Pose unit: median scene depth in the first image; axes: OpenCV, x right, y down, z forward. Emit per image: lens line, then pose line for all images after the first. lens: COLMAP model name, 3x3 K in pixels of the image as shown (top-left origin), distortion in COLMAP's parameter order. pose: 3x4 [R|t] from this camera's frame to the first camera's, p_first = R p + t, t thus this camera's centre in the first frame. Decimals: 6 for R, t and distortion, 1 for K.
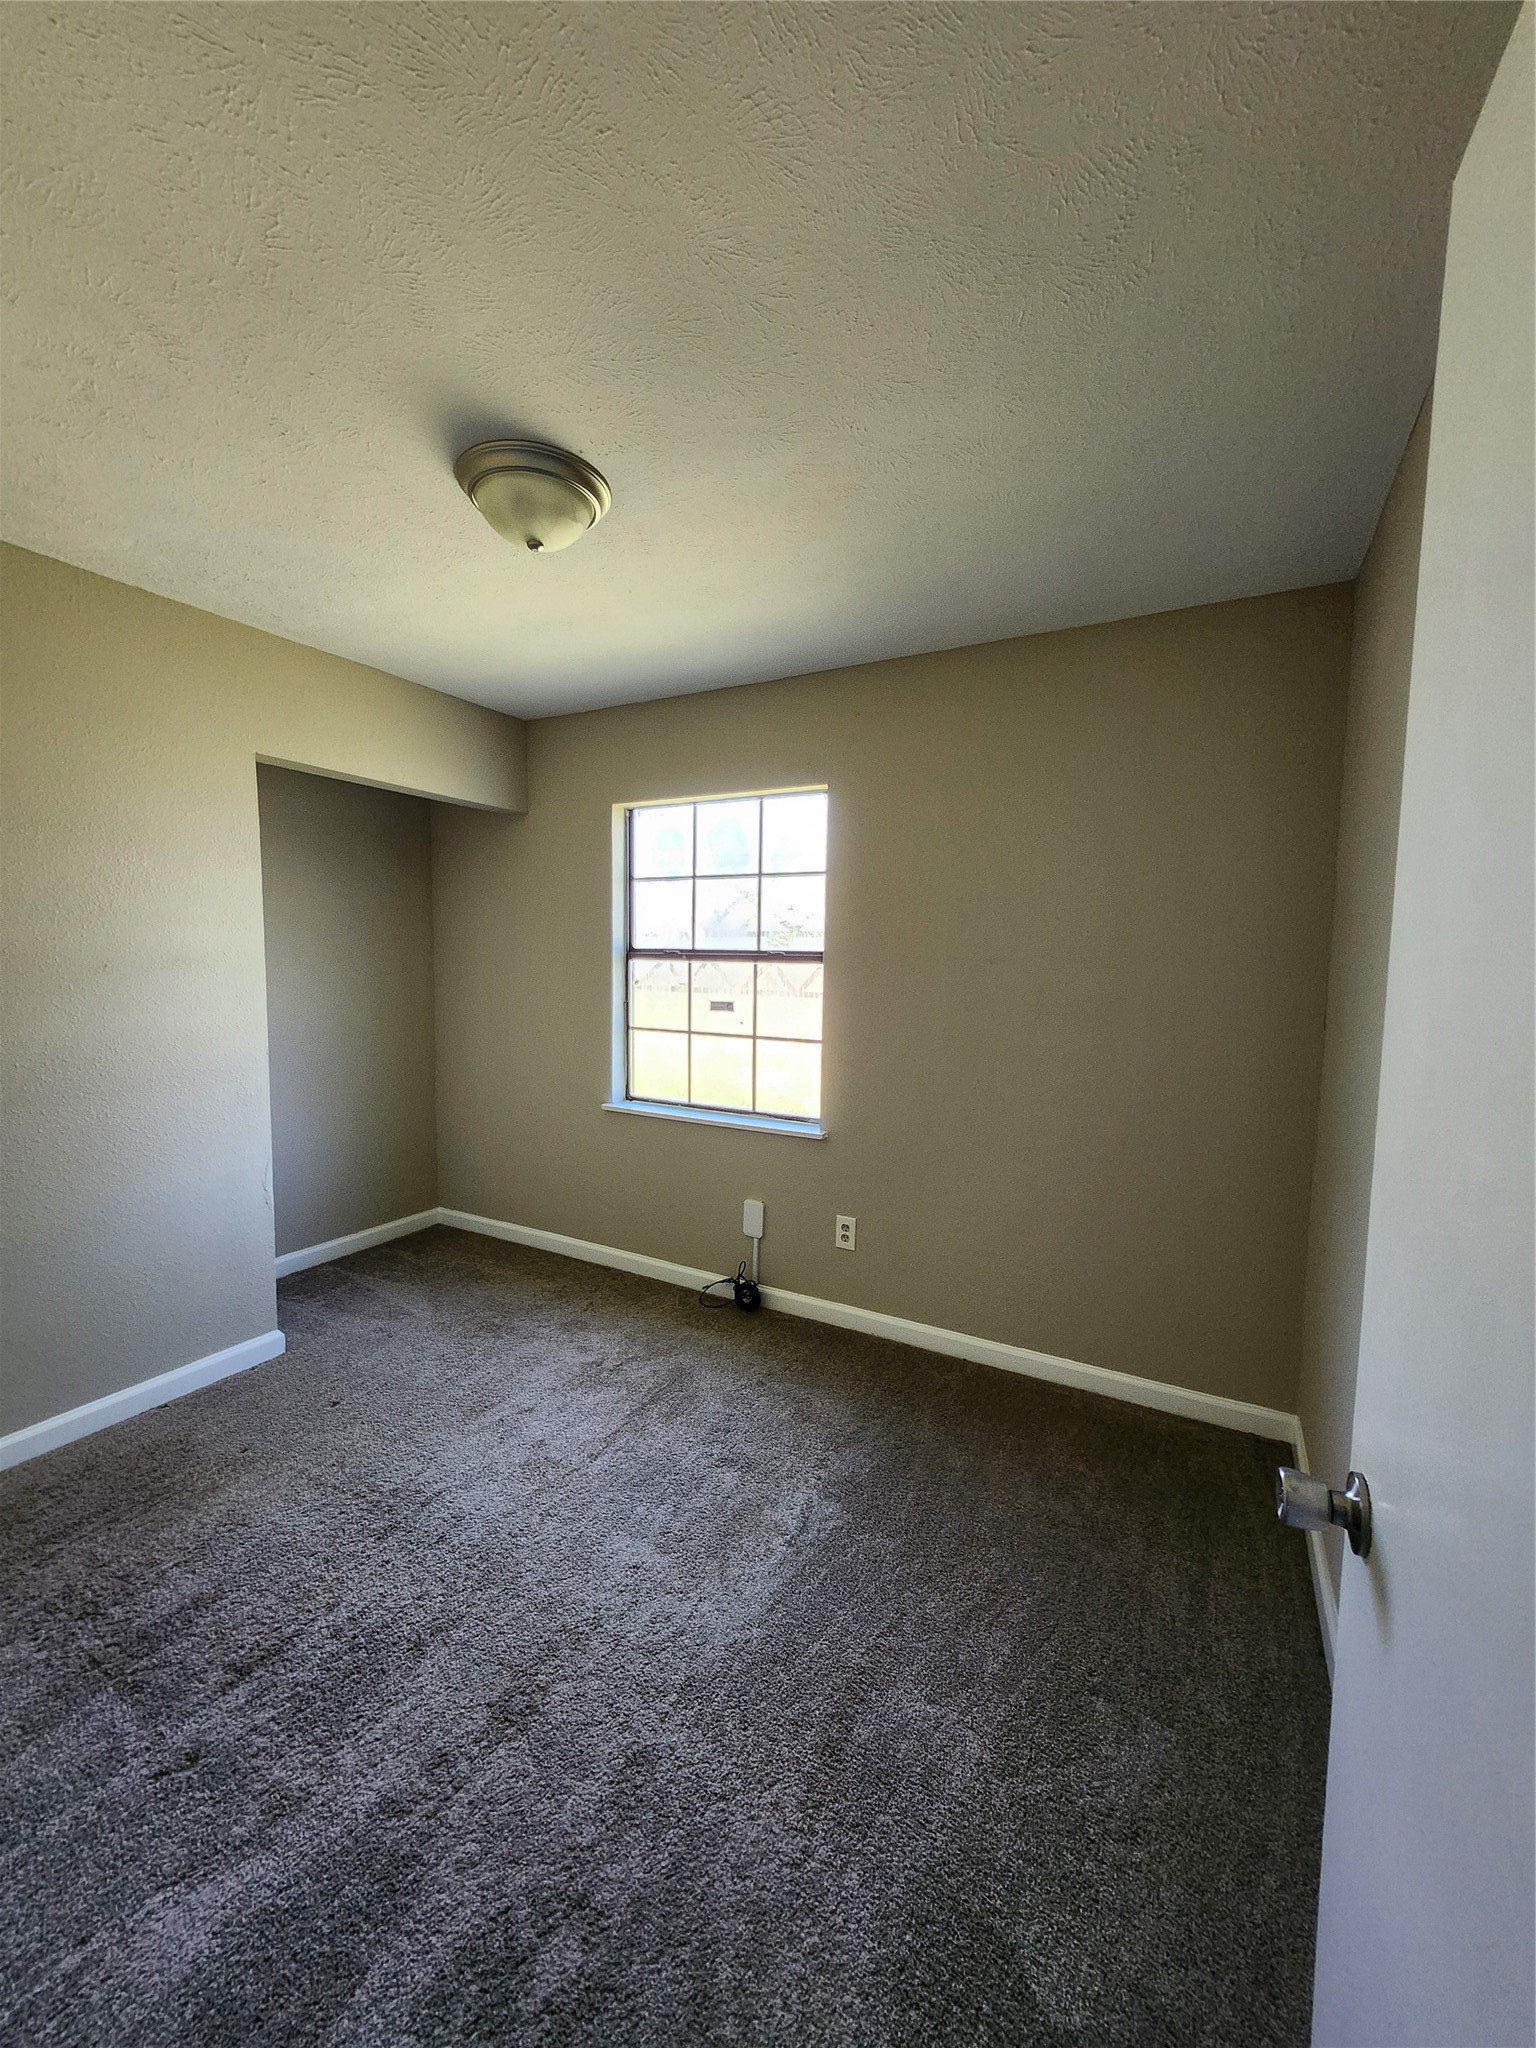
lens RADIAL K [[809.8, 0, 768.0], [0, 809.8, 1024.0], [0, 0, 1]] dist [0.000616, 0.000003]
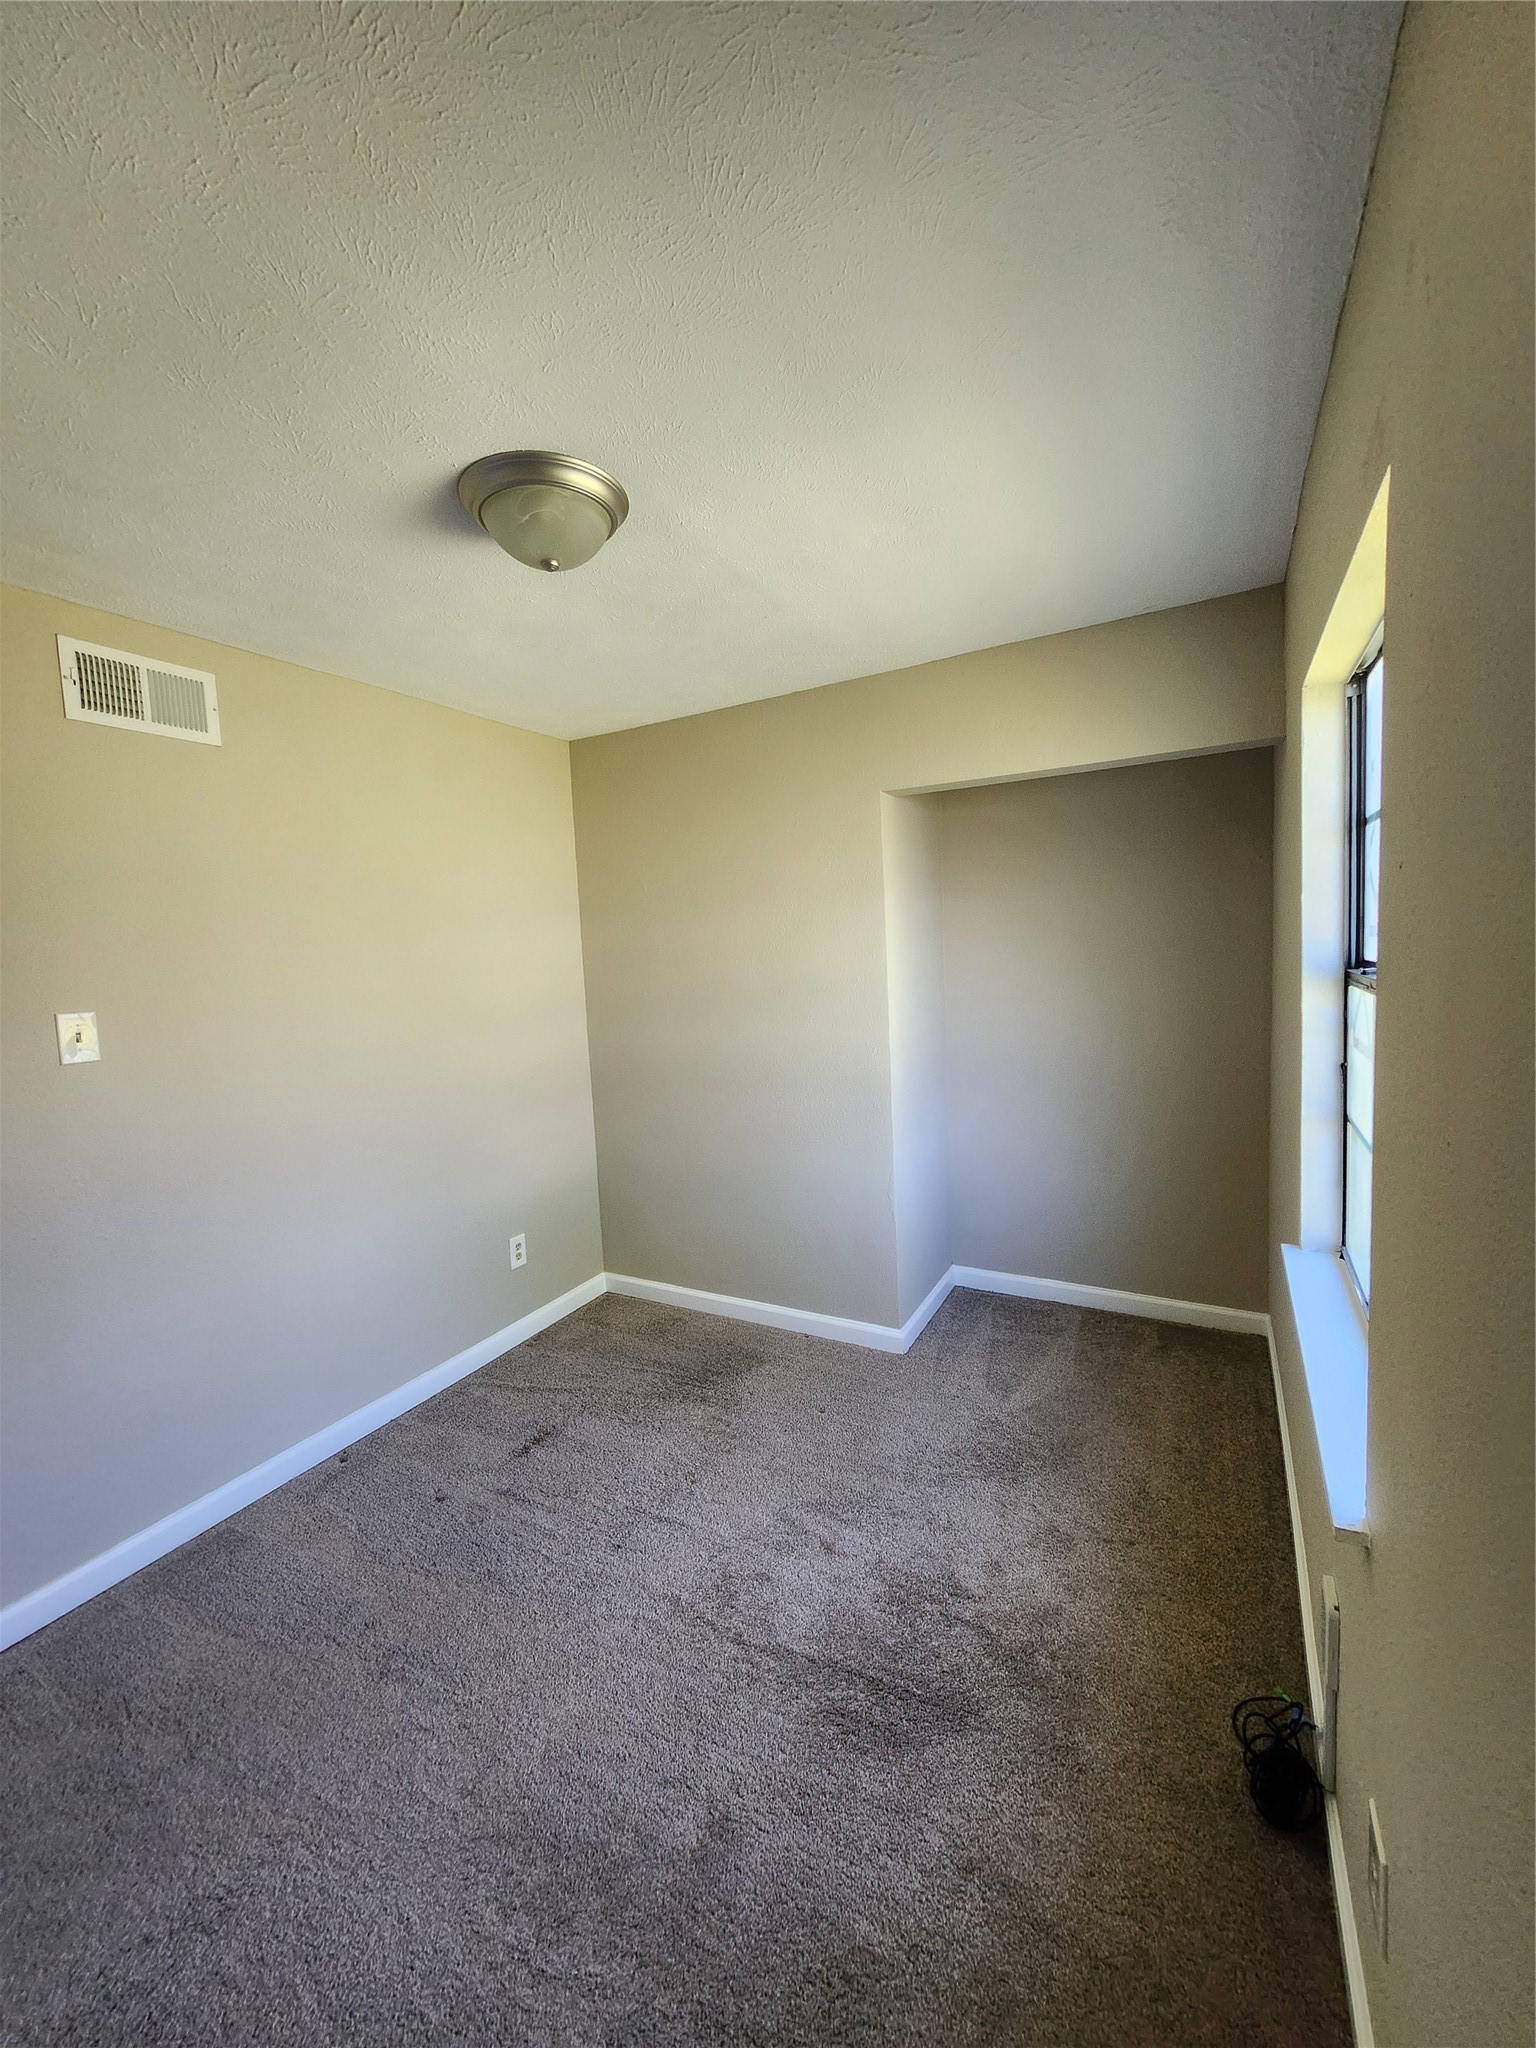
lens RADIAL K [[809.8, 0, 768.0], [0, 809.8, 1024.0], [0, 0, 1]] dist [0.000616, 0.000003]
pose [[0.007138, 0.080924, -0.996695, 0.408502], [-0.043983, 0.995781, 0.080534, -0.097356], [0.999007, 0.043263, 0.010667, 0.783585]]
